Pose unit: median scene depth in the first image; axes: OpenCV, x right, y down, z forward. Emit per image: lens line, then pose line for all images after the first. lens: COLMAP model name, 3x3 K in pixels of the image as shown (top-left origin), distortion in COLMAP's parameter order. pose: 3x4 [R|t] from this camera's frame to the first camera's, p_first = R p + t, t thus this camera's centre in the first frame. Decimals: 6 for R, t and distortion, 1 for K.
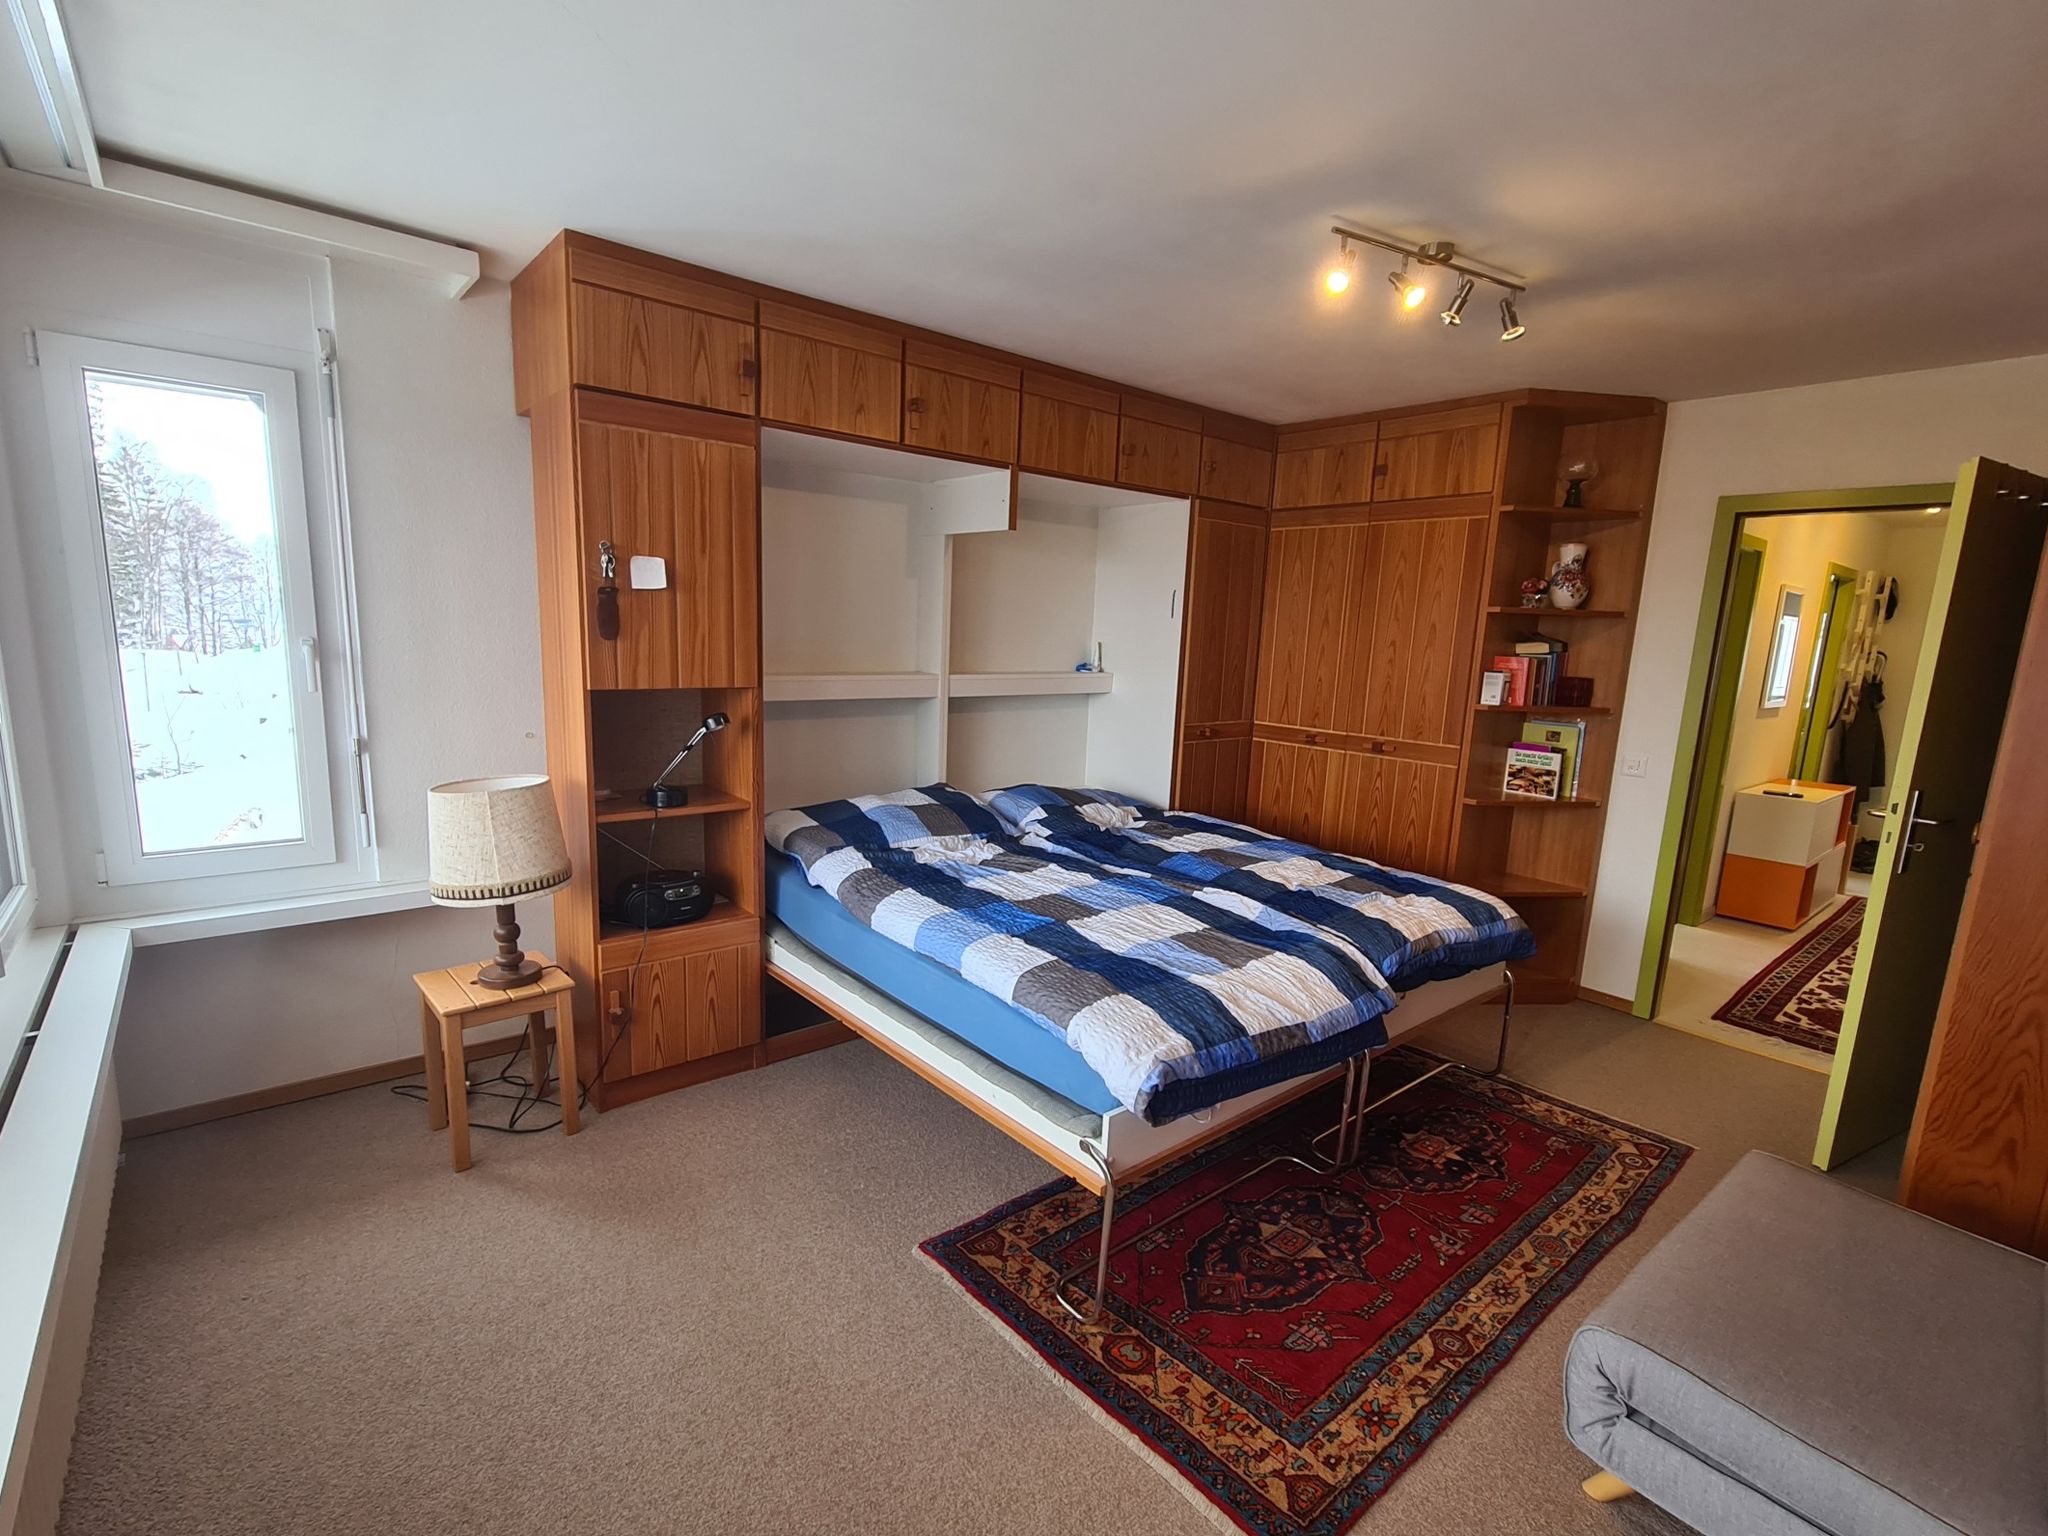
lens RADIAL K [[949.2, 0, 1021.9], [0, 949.2, 782.5], [0, 0, 1]] dist [0.006099, -0.000525]
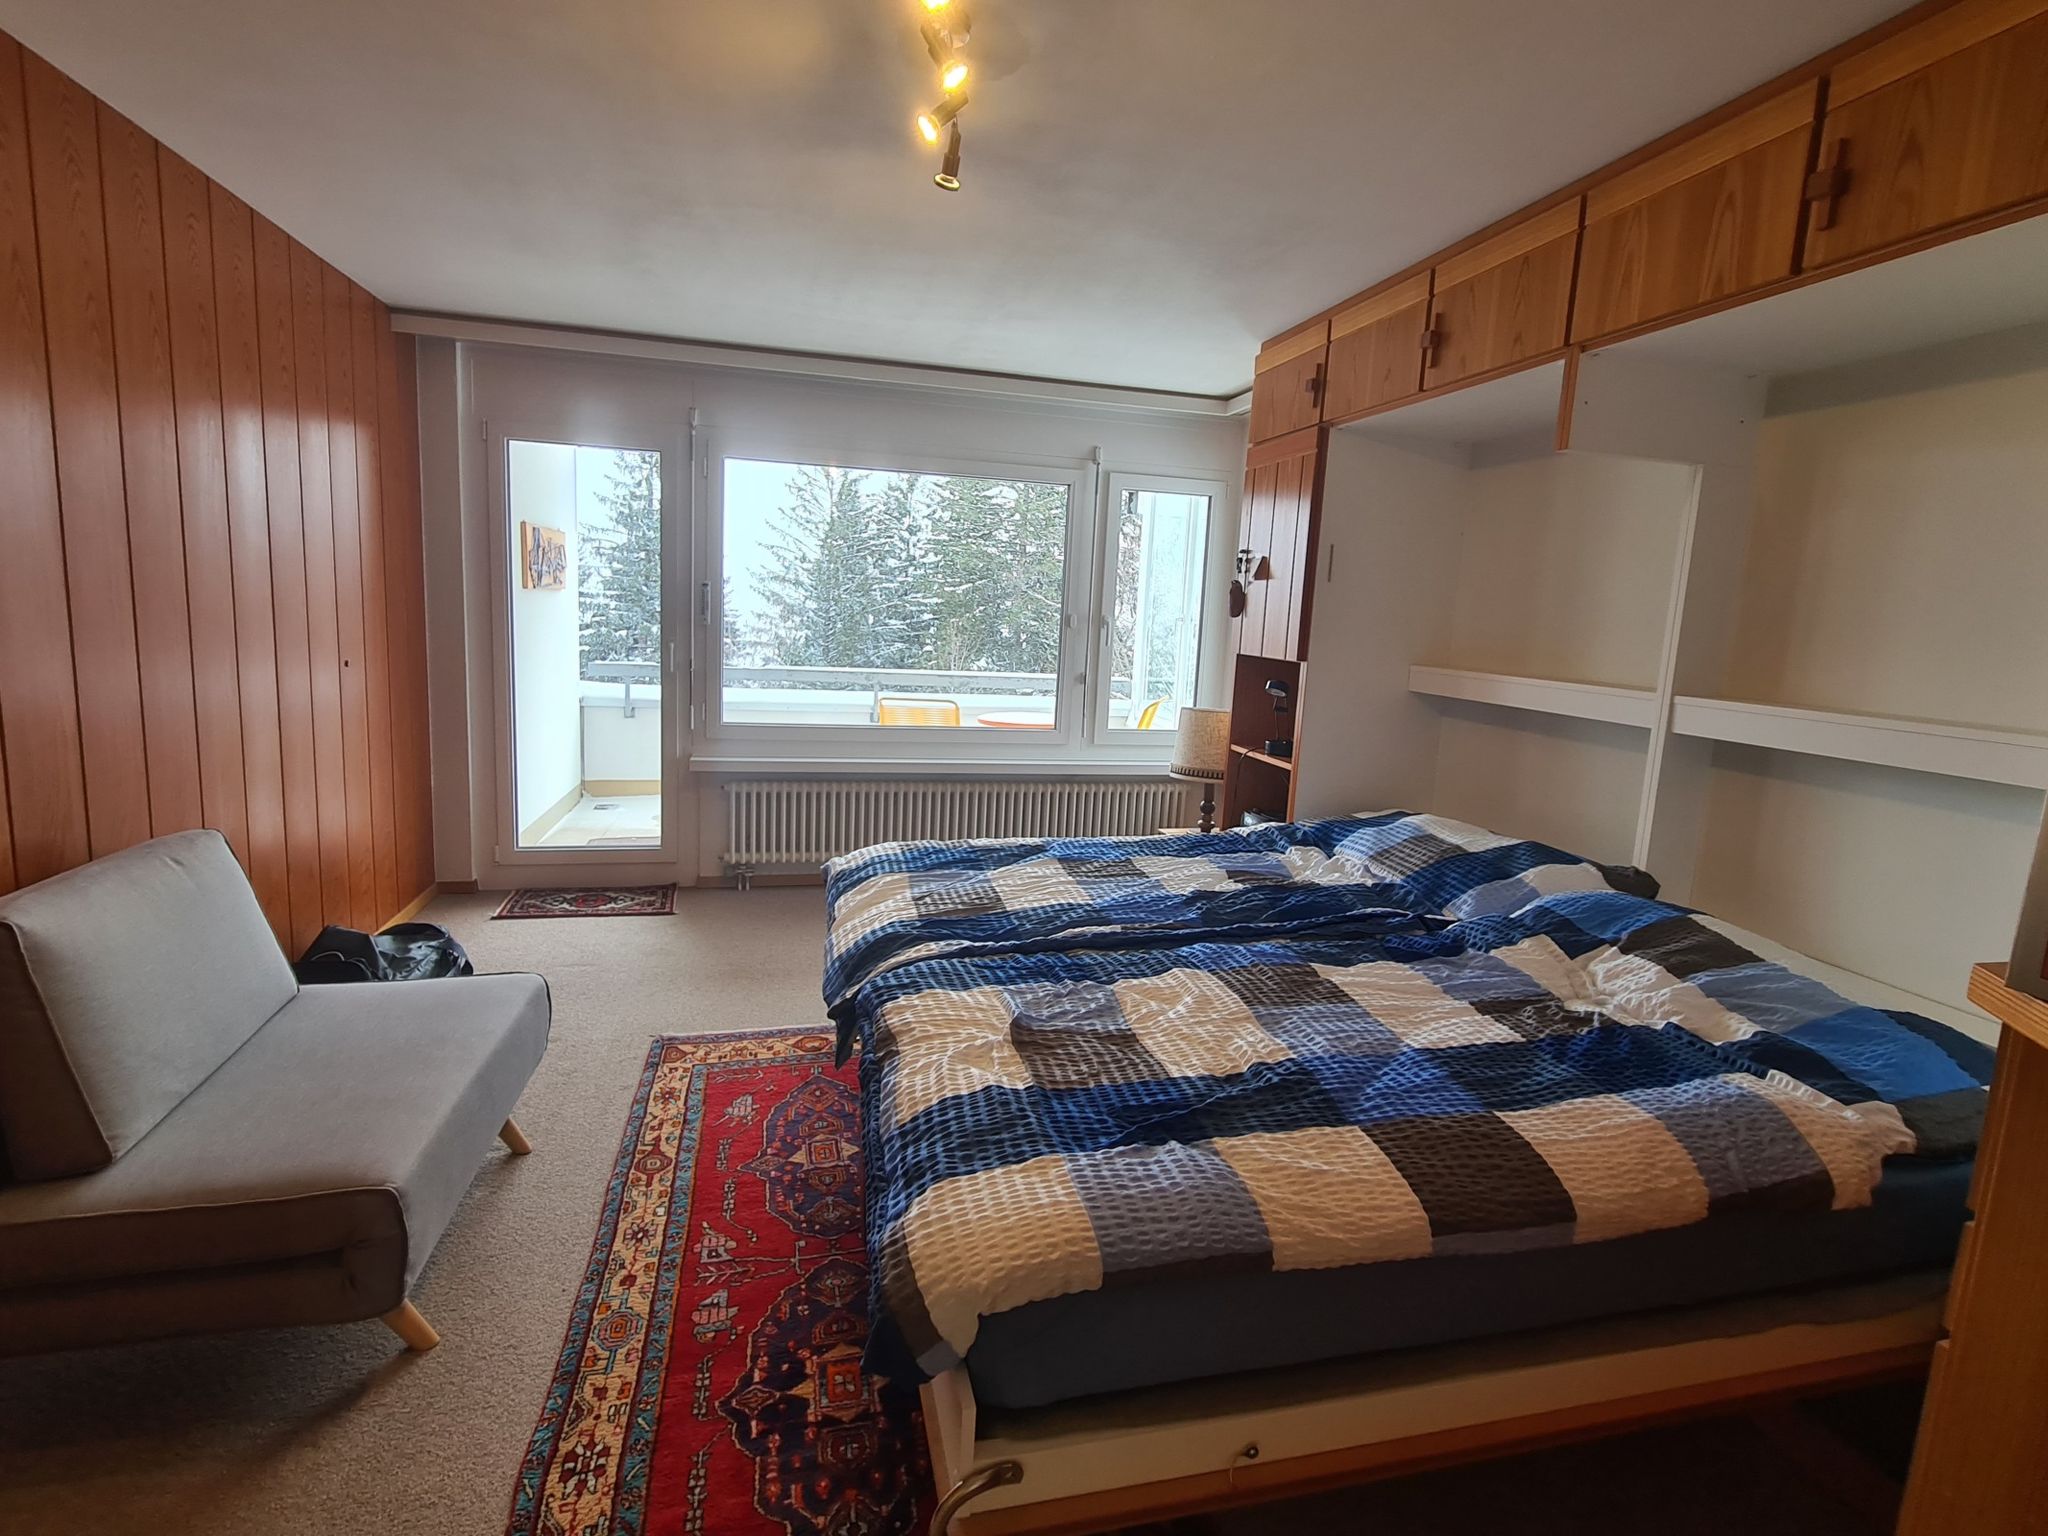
lens RADIAL K [[949.2, 0, 1023.3], [0, 949.2, 750.2], [0, 0, 1]] dist [0.006099, -0.000525]
pose [[-0.445725, 0.074016, -0.892105, 1.134655], [-0.214541, 0.958699, 0.186733, -0.186252], [0.869081, 0.274624, -0.411437, 1.576236]]
